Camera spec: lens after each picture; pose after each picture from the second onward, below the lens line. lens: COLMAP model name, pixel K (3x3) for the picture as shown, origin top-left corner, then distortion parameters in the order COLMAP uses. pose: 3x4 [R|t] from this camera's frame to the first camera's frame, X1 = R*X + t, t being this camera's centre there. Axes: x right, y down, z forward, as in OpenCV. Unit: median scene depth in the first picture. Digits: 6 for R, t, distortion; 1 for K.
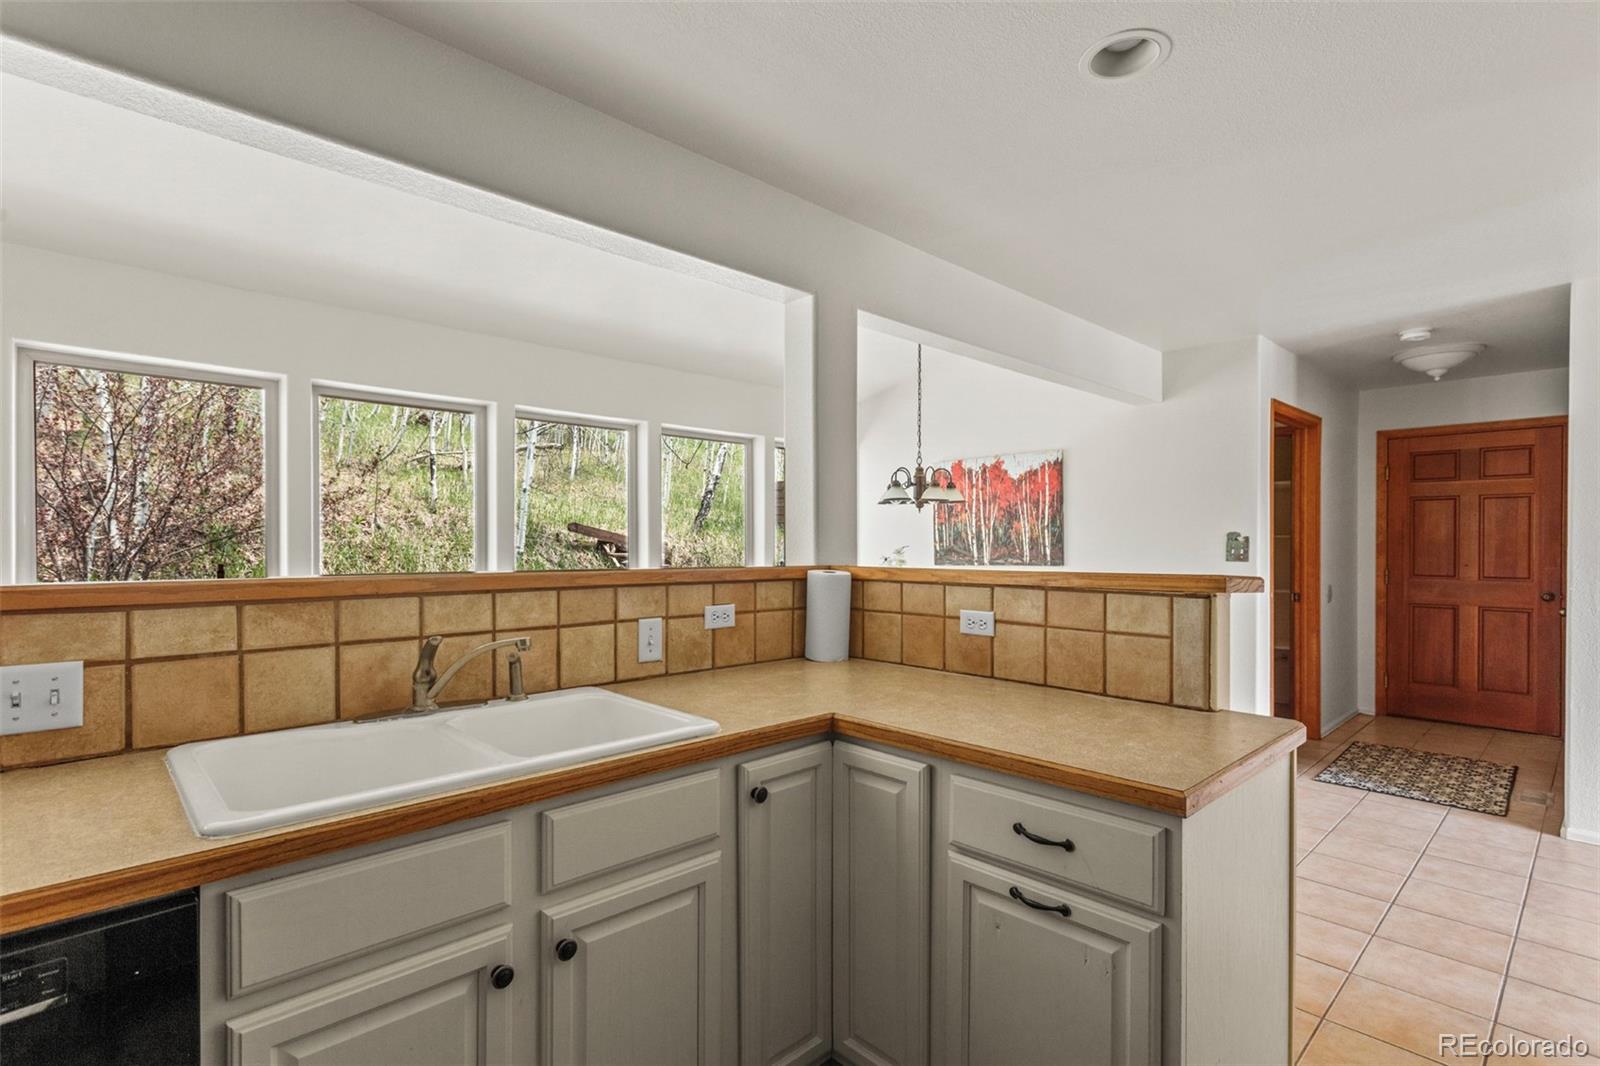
lens RADIAL K [[772.0, 0, 807.9], [0, 772.0, 546.0], [0, 0, 1]] dist [0.000851, 0.000810]
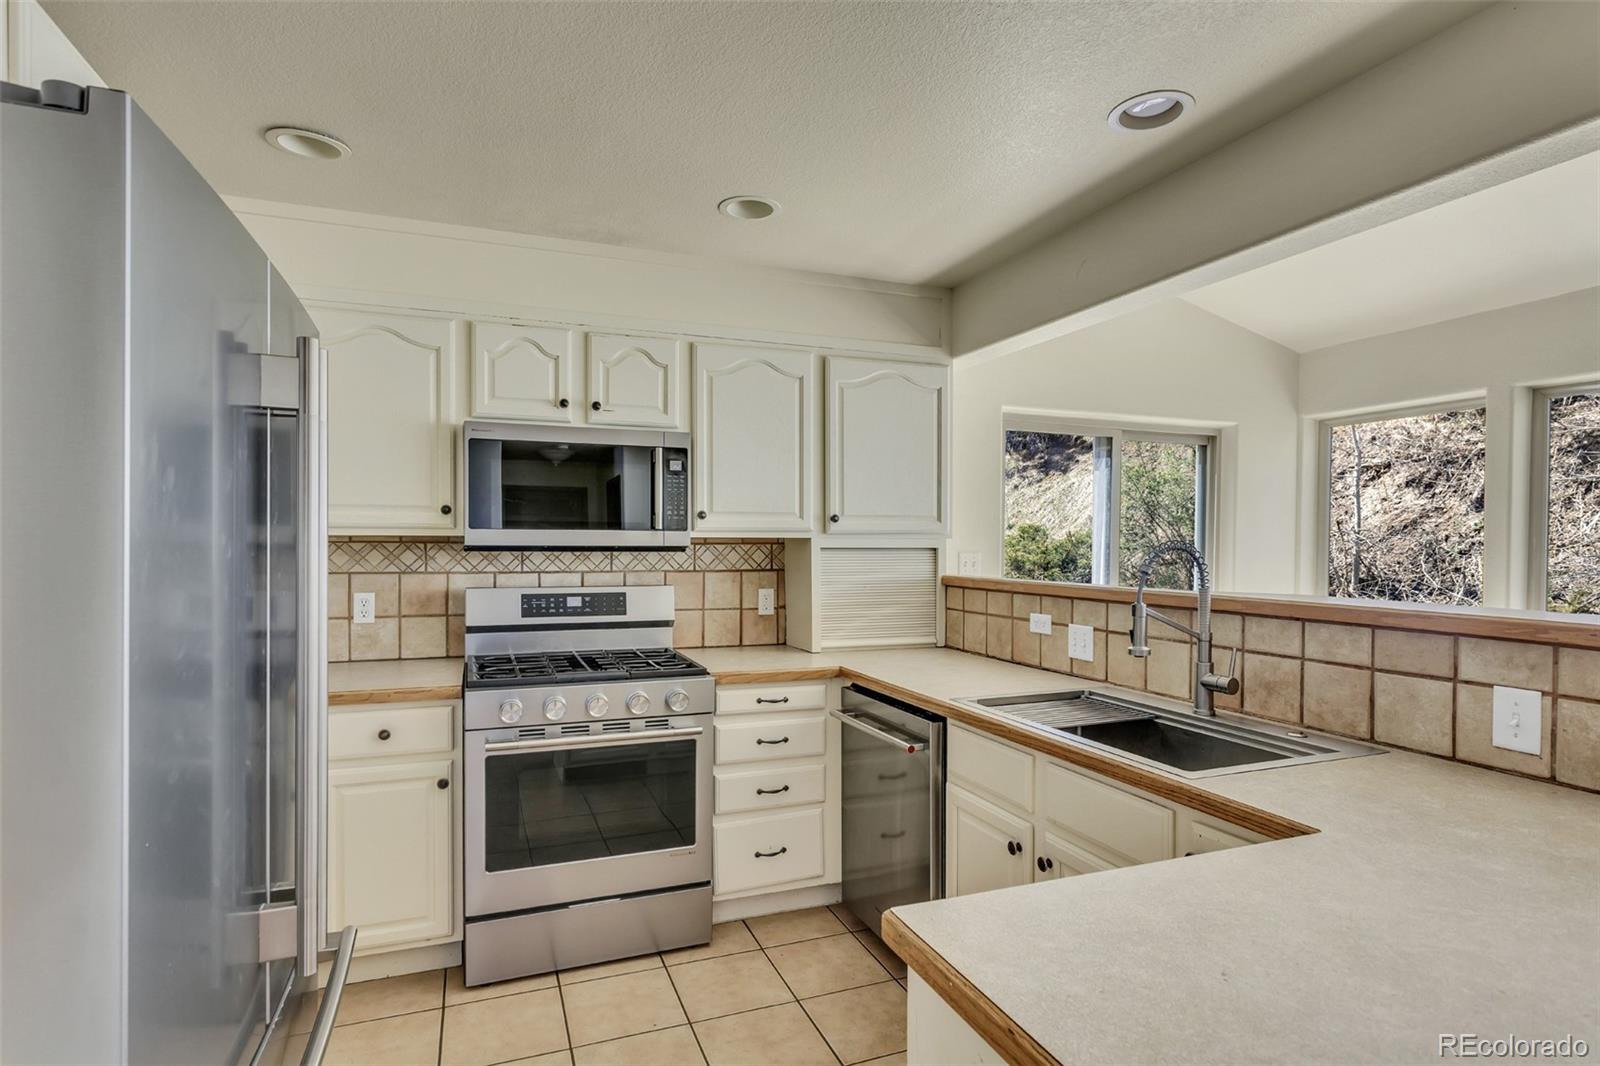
lens RADIAL K [[819.0, 0, 802.6], [0, 819.0, 544.1], [0, 0, 1]] dist [-0.003622, 0.000396]
pose [[-0.375156, 0.002795, -0.926957, 0.920140], [-0.007852, 0.999950, 0.006193, -0.046805], [0.926928, 0.009601, -0.375116, 0.859794]]
